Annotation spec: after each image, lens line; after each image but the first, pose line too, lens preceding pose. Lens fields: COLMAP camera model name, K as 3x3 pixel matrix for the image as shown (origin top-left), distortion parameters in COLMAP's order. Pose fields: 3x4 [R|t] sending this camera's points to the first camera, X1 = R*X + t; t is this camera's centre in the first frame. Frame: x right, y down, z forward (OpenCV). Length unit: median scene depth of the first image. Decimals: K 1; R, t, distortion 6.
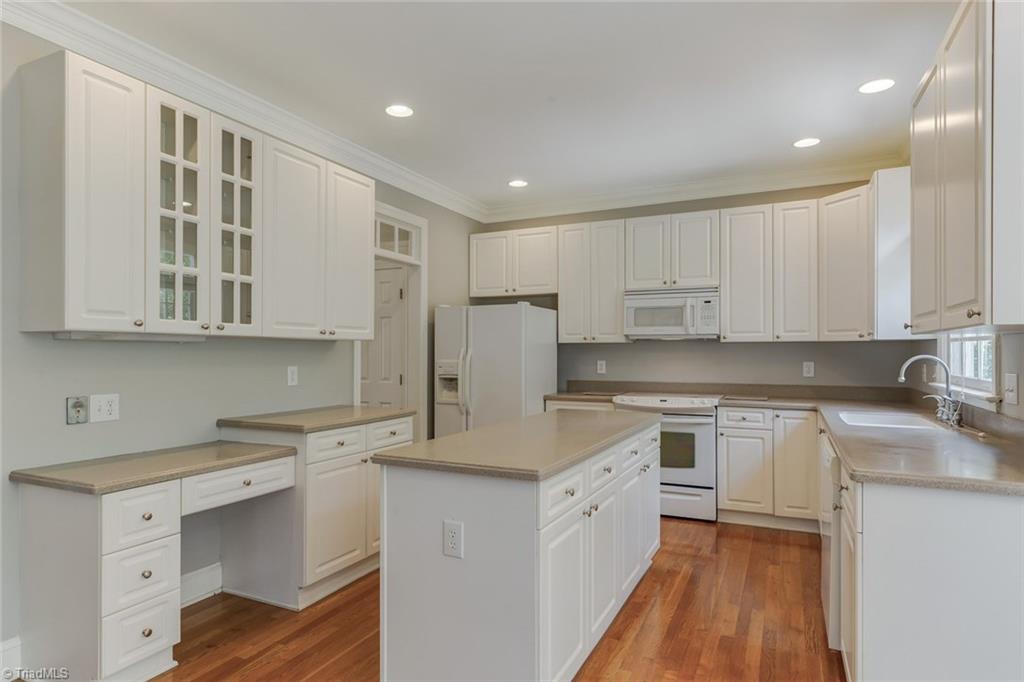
lens RADIAL K [[580.1, 0, 509.8], [0, 580.1, 347.7], [0, 0, 1]] dist [0.005943, 0.000526]
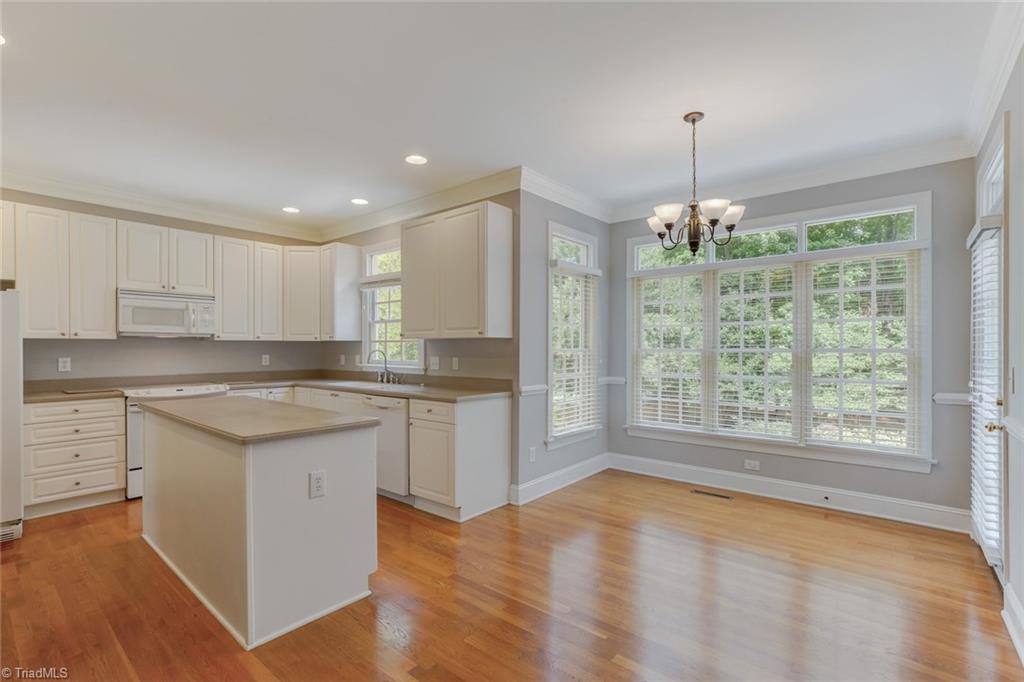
lens RADIAL K [[466.3, 0, 511.7], [0, 466.3, 344.4], [0, 0, 1]] dist [-0.008573, 0.002049]
pose [[0.249804, 0.006657, 0.968274, -0.443433], [-0.003903, 0.999975, -0.005868, 0.002809], [-0.968289, -0.002313, 0.249824, 0.119274]]
